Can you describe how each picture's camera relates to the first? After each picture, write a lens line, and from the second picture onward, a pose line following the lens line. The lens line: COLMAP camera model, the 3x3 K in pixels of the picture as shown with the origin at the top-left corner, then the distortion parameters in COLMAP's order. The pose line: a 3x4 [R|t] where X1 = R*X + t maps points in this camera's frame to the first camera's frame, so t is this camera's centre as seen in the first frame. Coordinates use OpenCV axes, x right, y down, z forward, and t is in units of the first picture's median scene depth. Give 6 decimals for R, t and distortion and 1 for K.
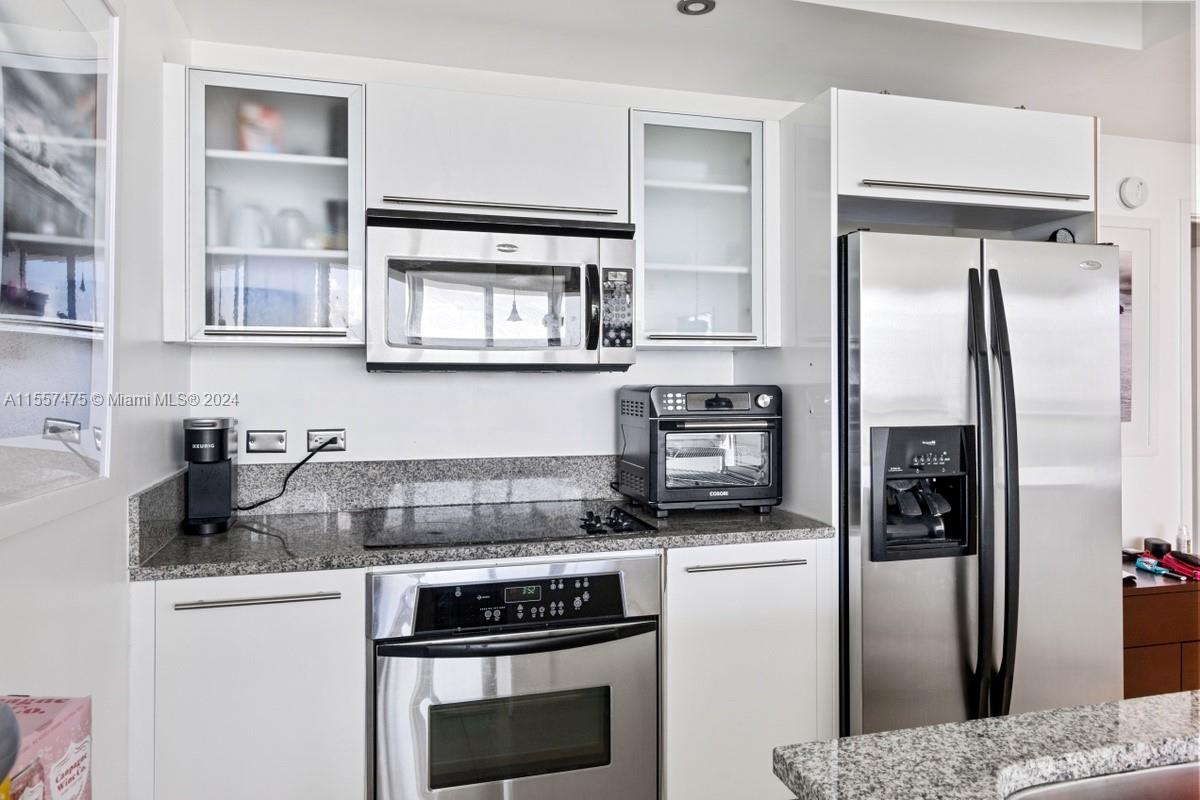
lens RADIAL K [[816.8, 0, 600.0], [0, 816.8, 400.0], [0, 0, 1]] dist [-0.003873, -0.001403]
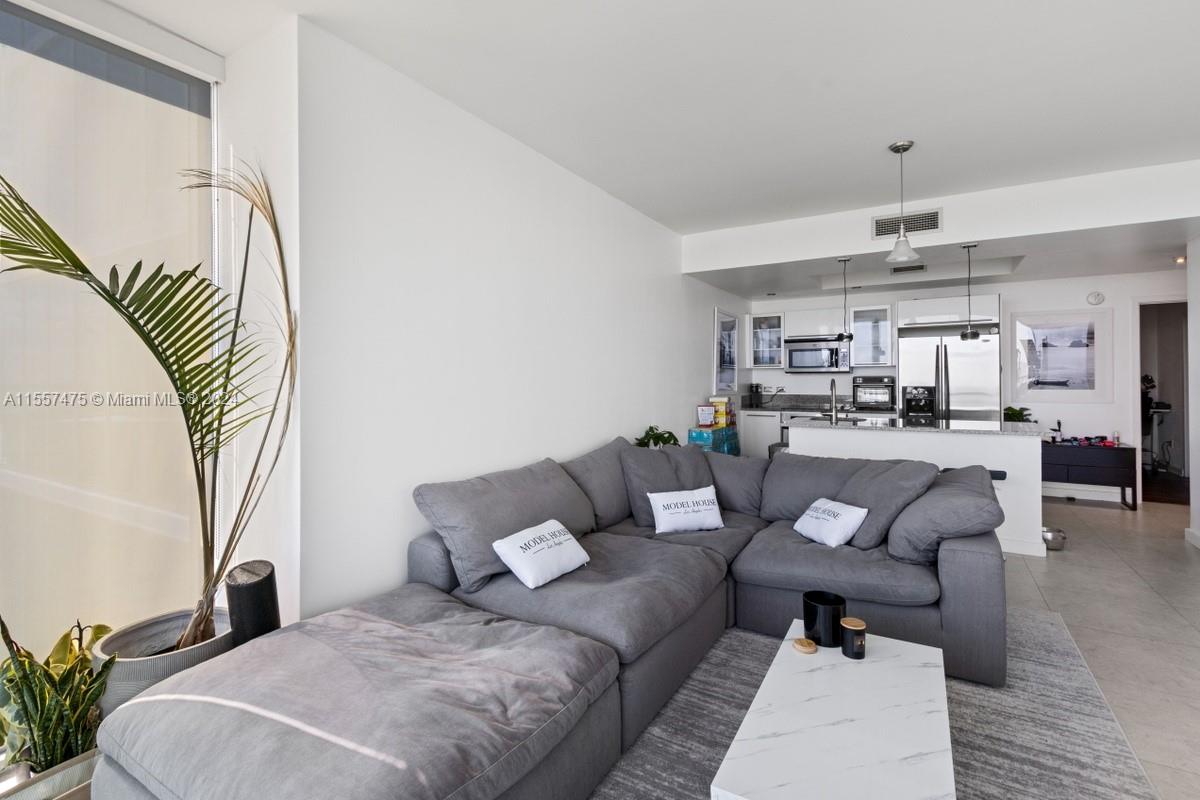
lens RADIAL K [[543.7, 0, 599.1], [0, 543.7, 378.3], [0, 0, 1]] dist [0.000144, 0.000085]
pose [[0.689463, -0.001074, -0.724320, 1.200702], [-0.003882, 0.999979, -0.005178, 0.010659], [0.724310, 0.006382, 0.689444, -1.870158]]
